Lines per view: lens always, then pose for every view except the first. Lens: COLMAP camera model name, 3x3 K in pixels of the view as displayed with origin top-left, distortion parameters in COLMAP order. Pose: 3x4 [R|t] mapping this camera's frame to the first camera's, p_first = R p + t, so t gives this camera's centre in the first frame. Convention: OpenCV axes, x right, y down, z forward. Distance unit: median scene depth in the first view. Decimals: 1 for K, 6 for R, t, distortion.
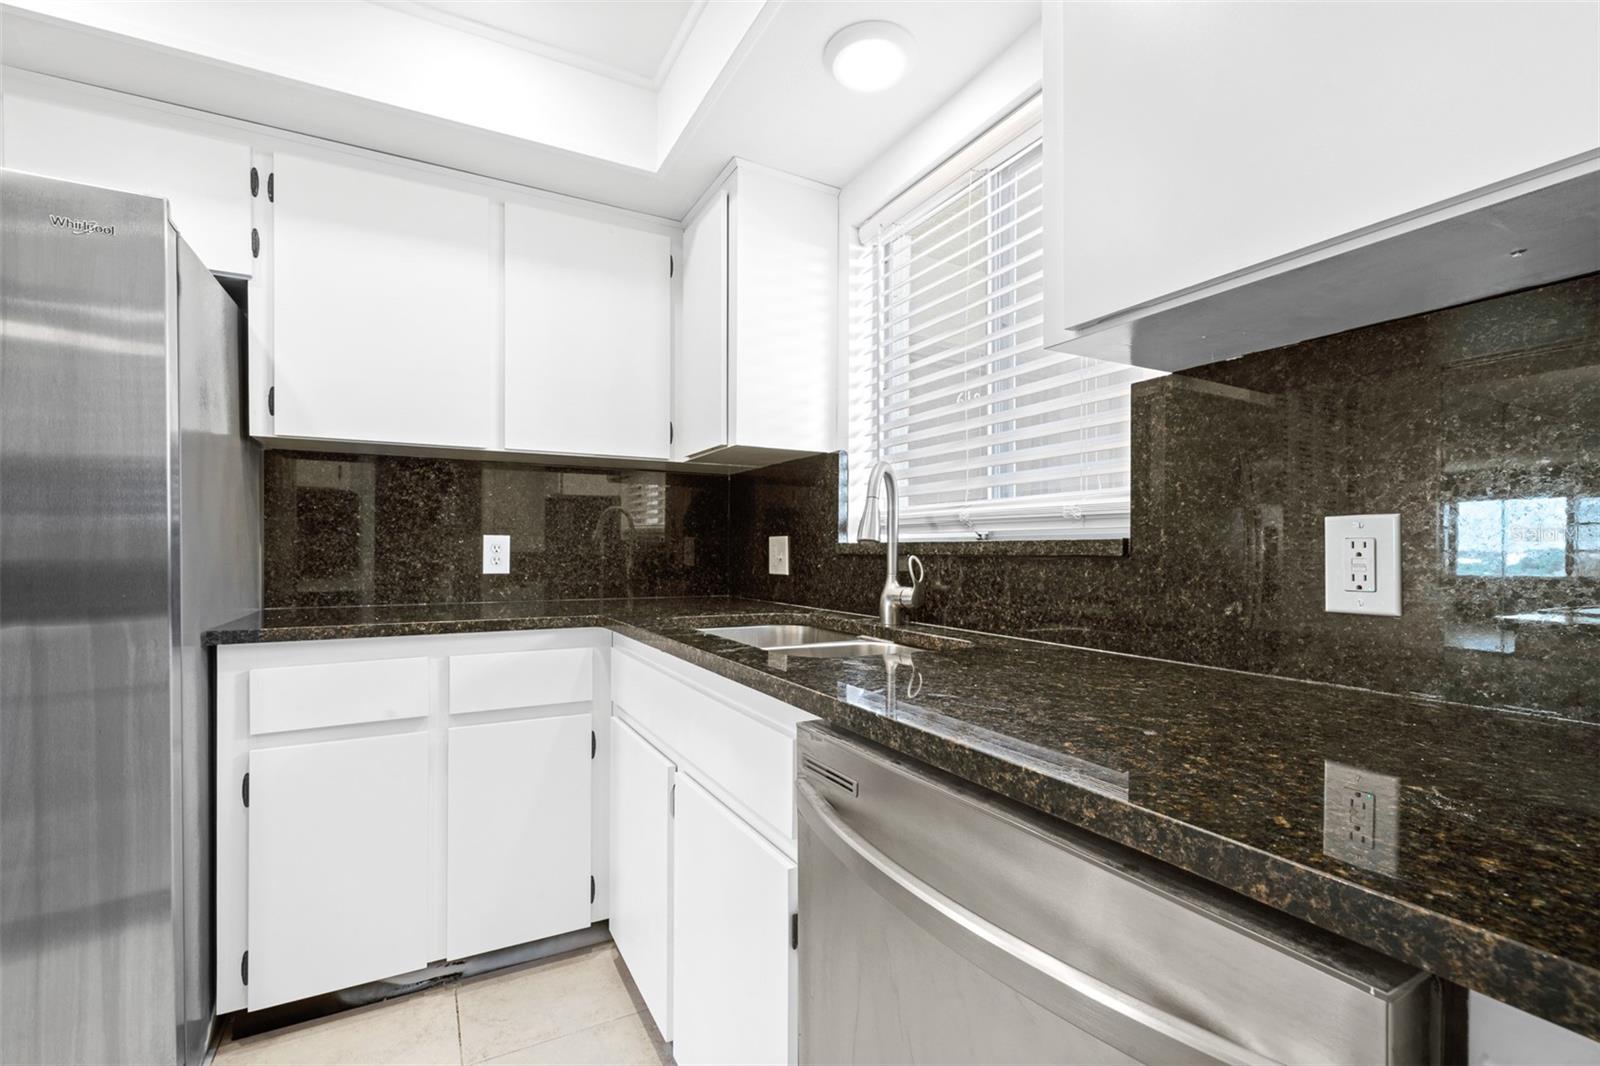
lens RADIAL K [[687.2, 0, 801.2], [0, 687.2, 537.7], [0, 0, 1]] dist [0.000807, -0.000183]
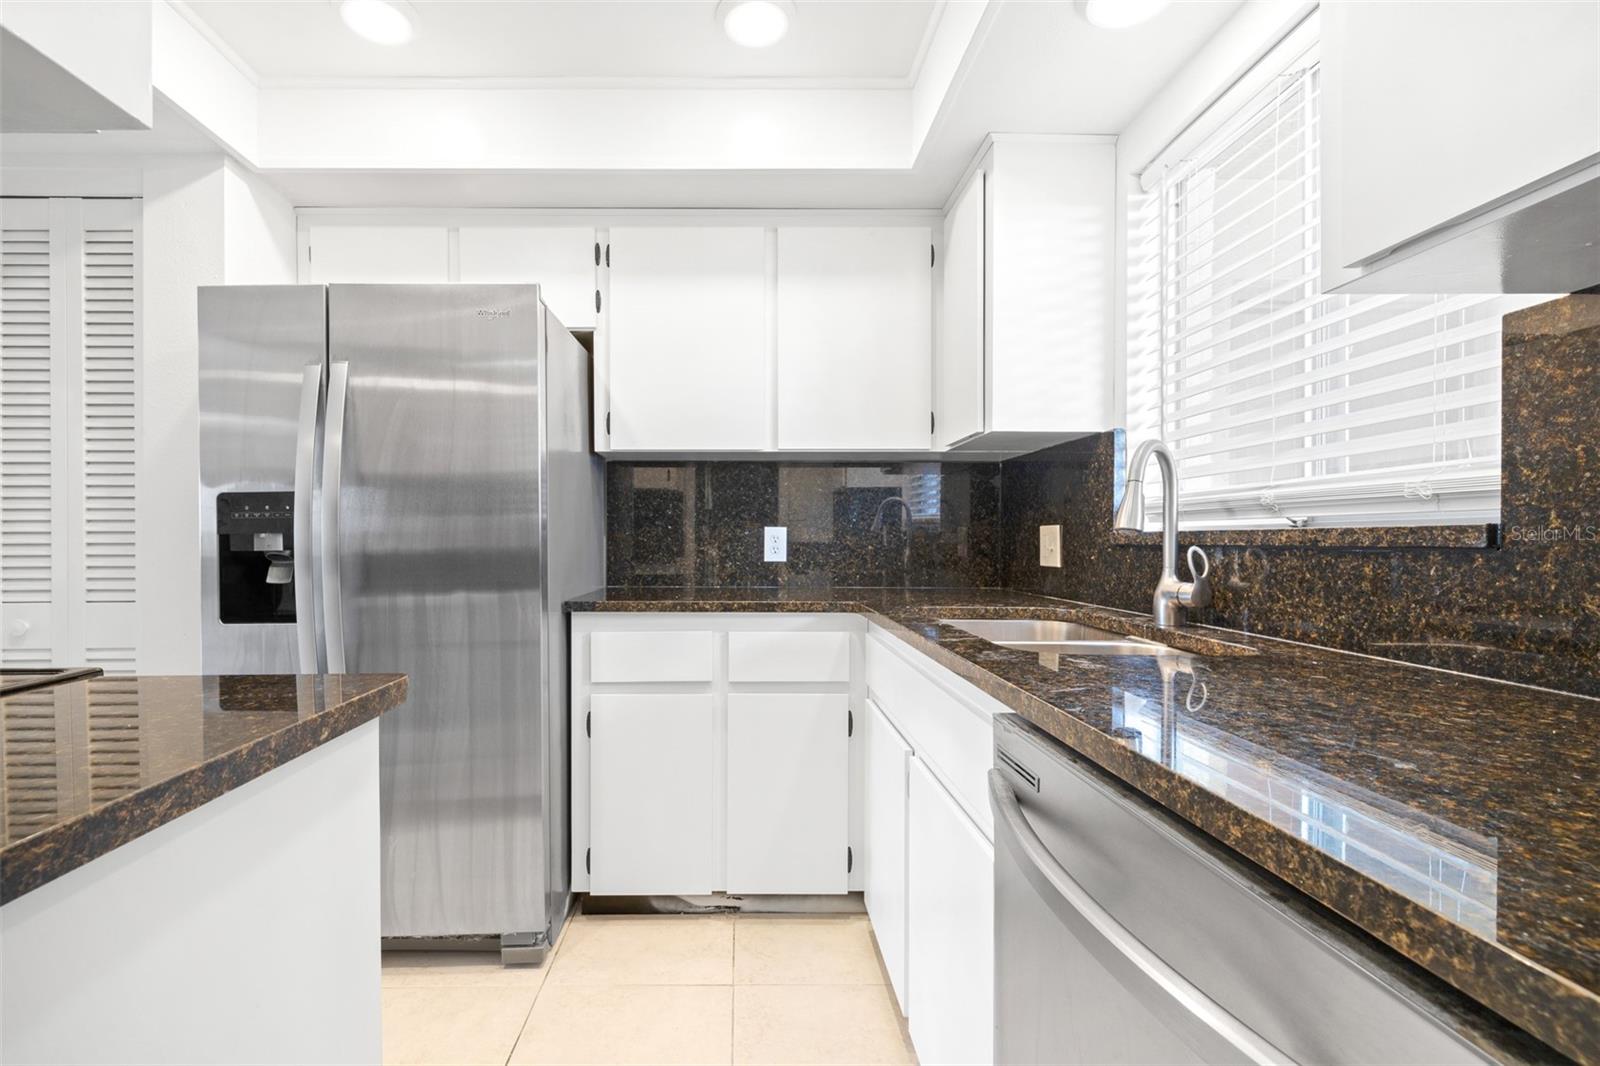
lens RADIAL K [[707.4, 0, 766.6], [0, 707.4, 525.4], [0, 0, 1]] dist [-0.000266, -0.000839]
pose [[0.889159, -0.010207, -0.457485, 0.096367], [0.008575, 0.999947, -0.005642, 0.000069], [0.457518, 0.001094, 0.889200, -0.033922]]
